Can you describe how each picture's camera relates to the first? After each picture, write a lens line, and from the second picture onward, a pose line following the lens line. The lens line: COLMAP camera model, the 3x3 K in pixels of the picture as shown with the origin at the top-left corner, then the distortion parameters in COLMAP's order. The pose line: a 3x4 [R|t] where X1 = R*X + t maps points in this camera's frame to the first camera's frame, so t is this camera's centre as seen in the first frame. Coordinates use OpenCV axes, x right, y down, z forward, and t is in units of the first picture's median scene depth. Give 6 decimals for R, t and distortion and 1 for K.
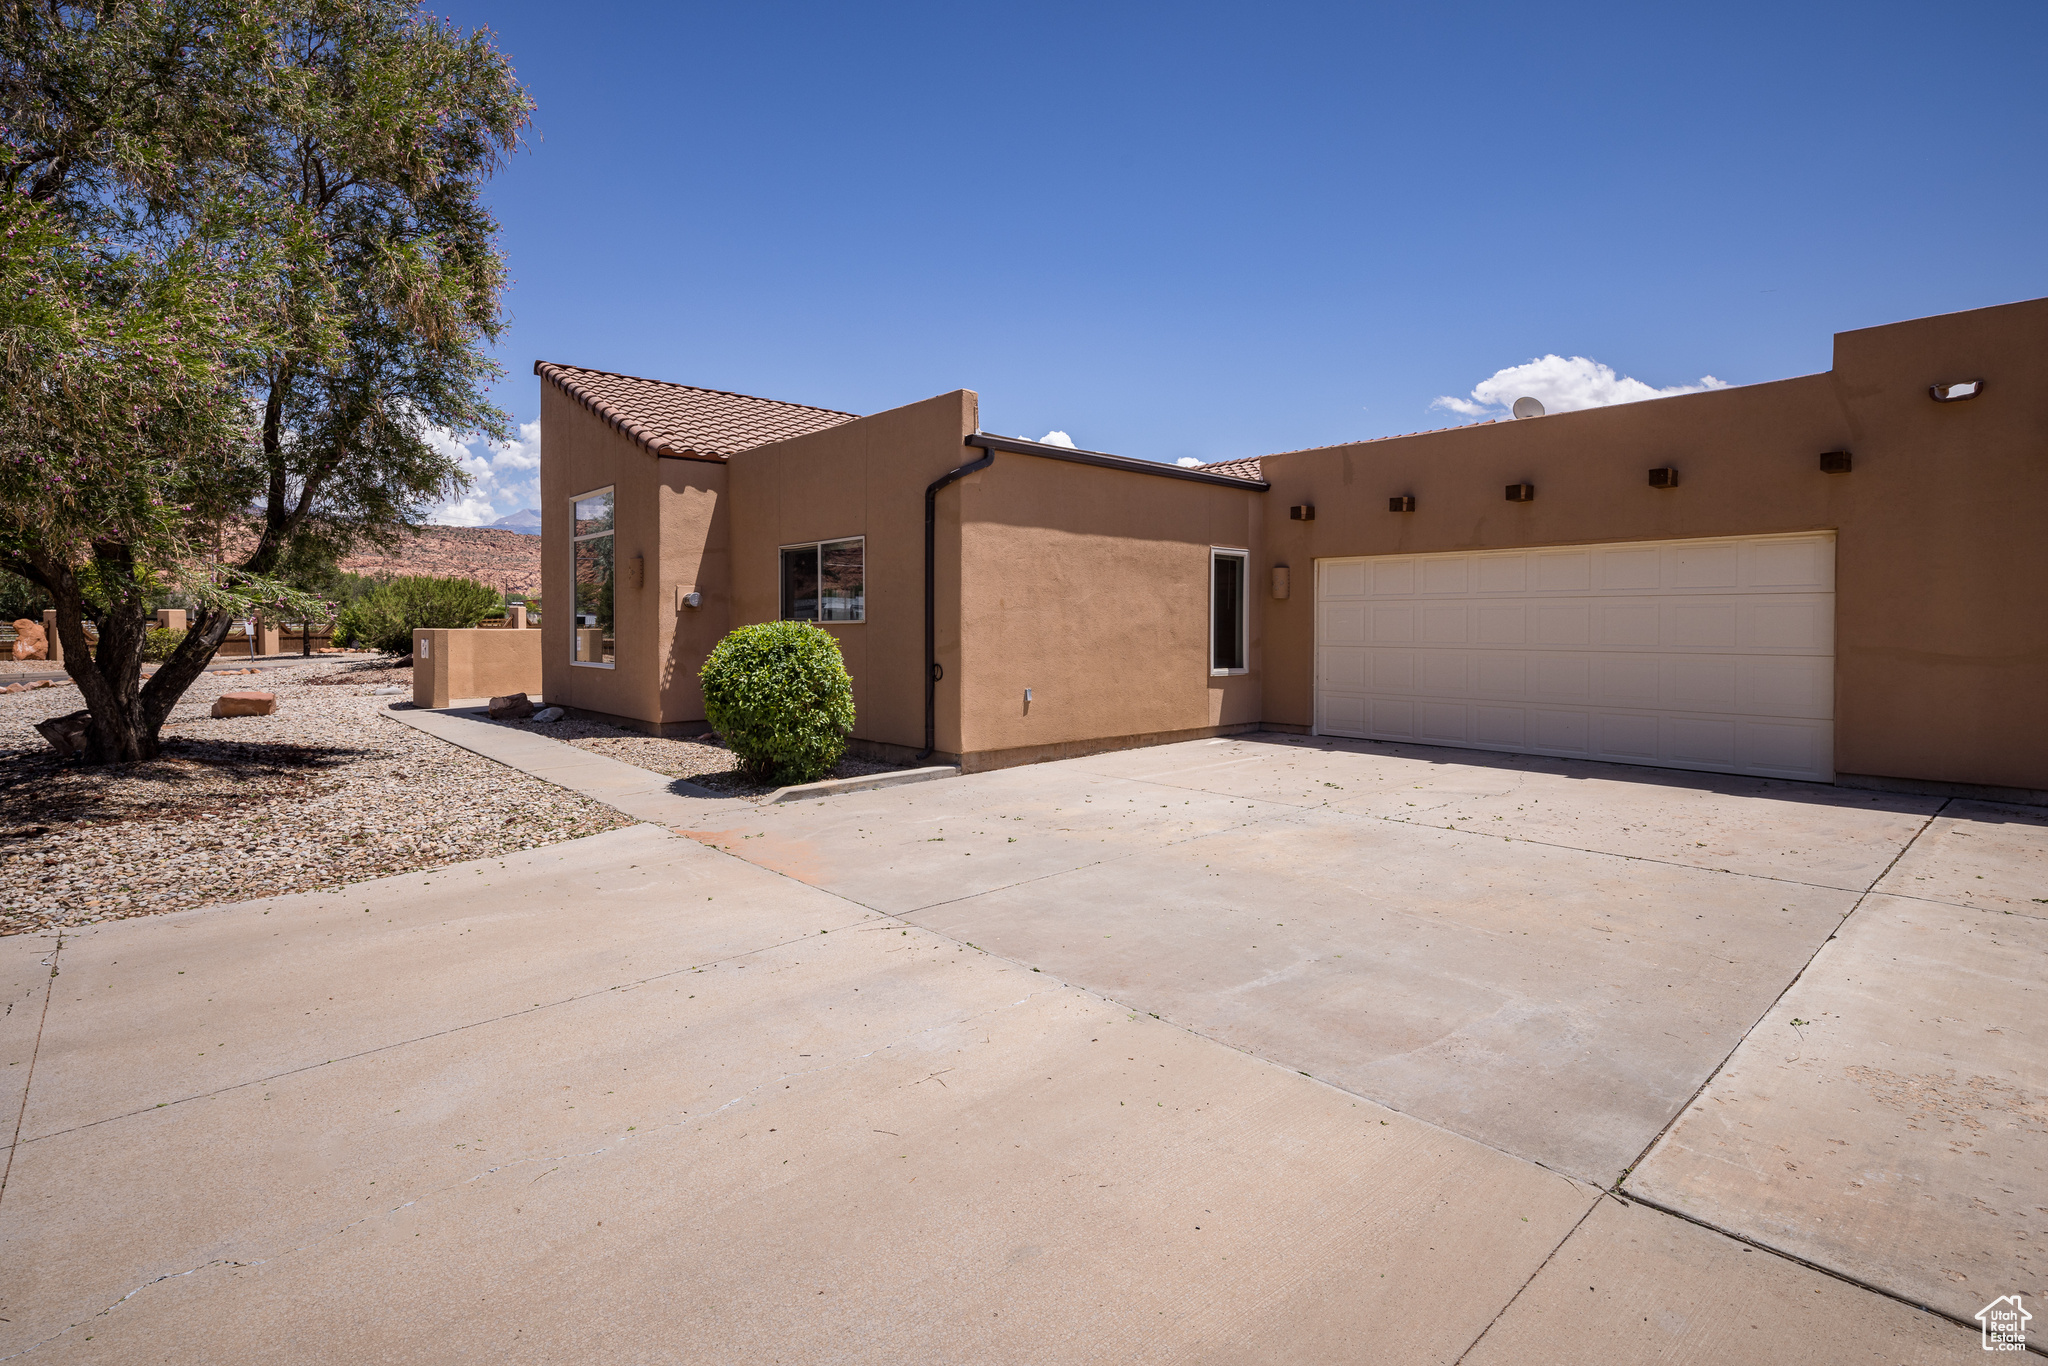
lens RADIAL K [[988.5, 0, 1023.0], [0, 988.5, 601.8], [0, 0, 1]] dist [-0.001200, -0.000217]
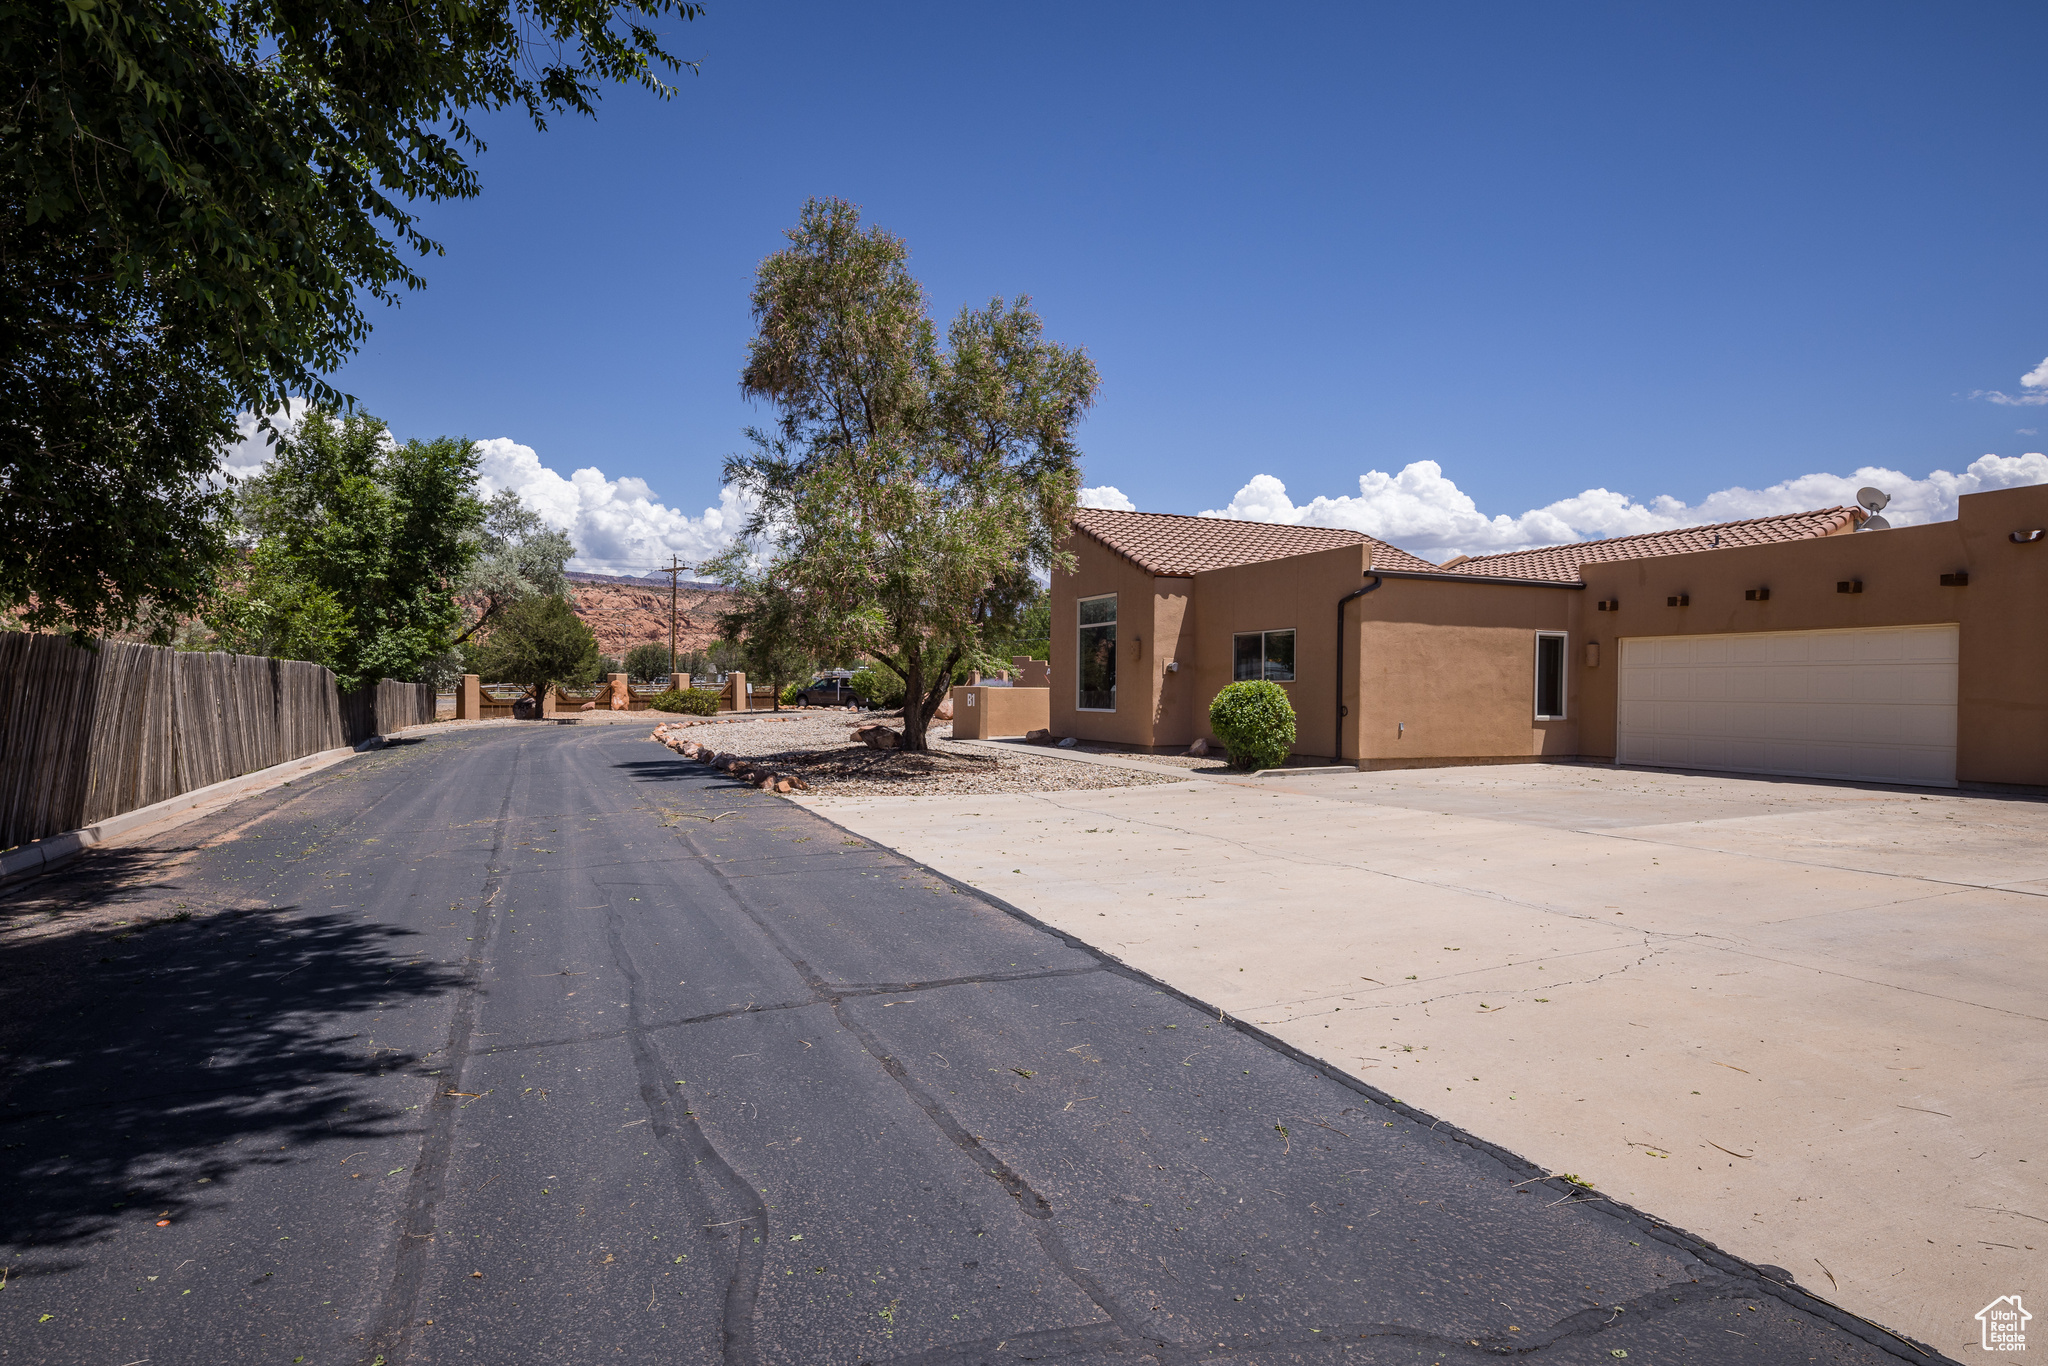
lens RADIAL K [[1056.4, 0, 1030.5], [0, 1056.4, 705.2], [0, 0, 1]] dist [-0.001614, -0.000288]
pose [[0.946808, 0.011254, -0.321601, -0.013001], [0.000632, 0.999321, 0.036829, -0.004509], [0.321797, -0.035074, 0.946159, -0.776029]]
